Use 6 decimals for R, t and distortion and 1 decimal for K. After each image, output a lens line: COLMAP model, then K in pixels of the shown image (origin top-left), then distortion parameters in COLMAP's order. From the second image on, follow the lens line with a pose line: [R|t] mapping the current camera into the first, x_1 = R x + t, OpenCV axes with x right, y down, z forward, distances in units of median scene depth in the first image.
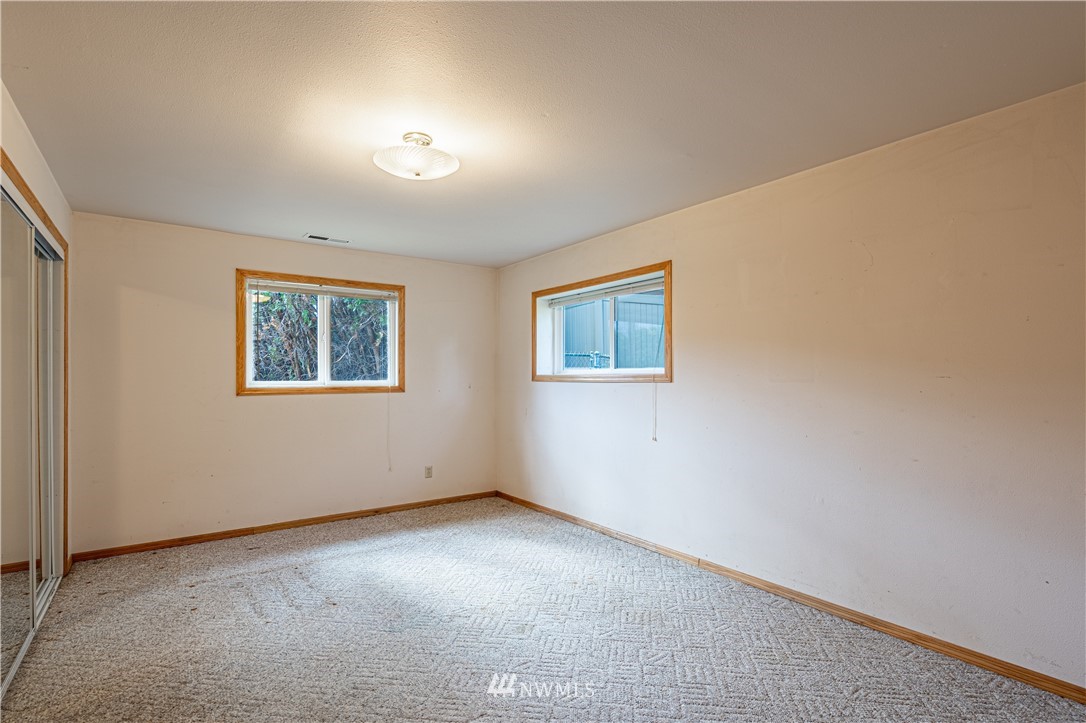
lens RADIAL K [[525.9, 0, 565.7], [0, 525.9, 388.1], [0, 0, 1]] dist [-0.005860, 0.003841]
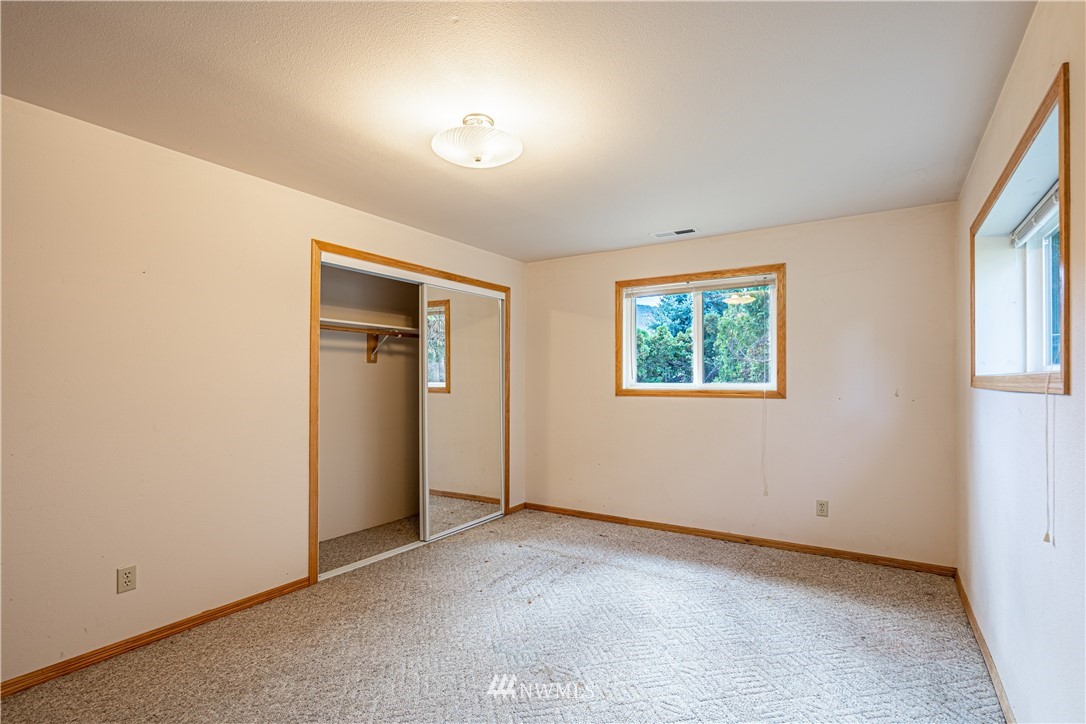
lens RADIAL K [[525.9, 0, 540.4], [0, 525.9, 384.5], [0, 0, 1]] dist [-0.005860, 0.003841]
pose [[0.348440, 0.010294, -0.937275, 0.338640], [-0.023732, 0.999716, 0.002157, -0.007567], [0.937031, 0.021492, 0.348585, 0.434236]]
